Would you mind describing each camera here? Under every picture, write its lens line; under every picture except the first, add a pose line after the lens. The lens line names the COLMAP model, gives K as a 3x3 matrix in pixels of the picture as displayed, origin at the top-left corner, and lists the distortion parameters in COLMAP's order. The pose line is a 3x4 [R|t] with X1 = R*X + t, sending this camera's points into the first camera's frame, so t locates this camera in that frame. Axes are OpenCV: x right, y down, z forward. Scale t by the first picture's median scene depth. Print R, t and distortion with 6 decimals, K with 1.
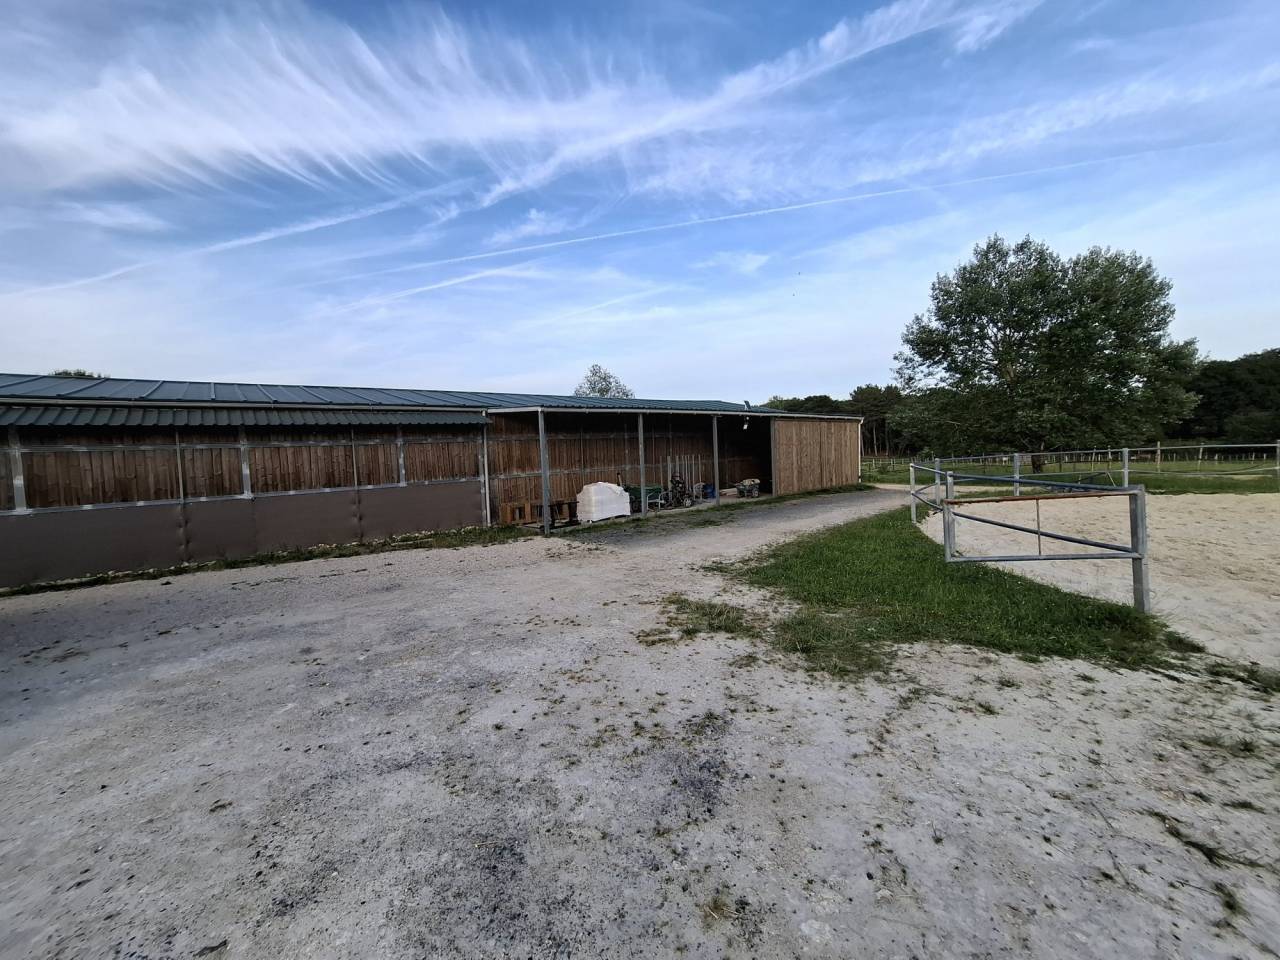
lens RADIAL K [[509.4, 0, 637.0], [0, 509.4, 474.3], [0, 0, 1]] dist [0.001583, 0.000127]
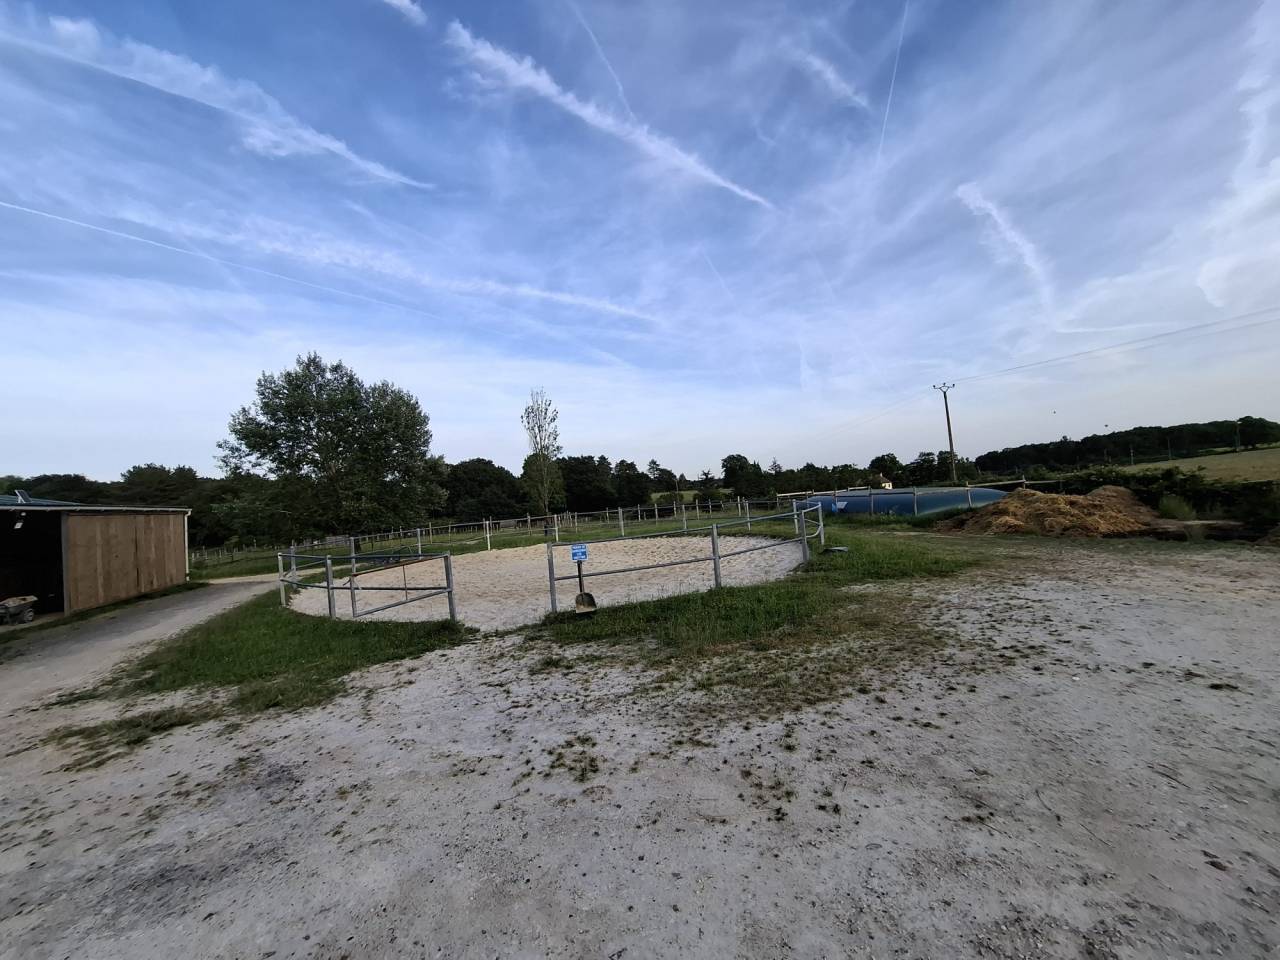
lens RADIAL K [[509.4, 0, 637.0], [0, 509.4, 474.3], [0, 0, 1]] dist [0.001583, 0.000127]
pose [[0.364966, 0.048484, 0.929758, -0.150123], [0.106333, 0.989938, -0.093362, -0.002529], [-0.924929, 0.132938, 0.356138, -0.098720]]
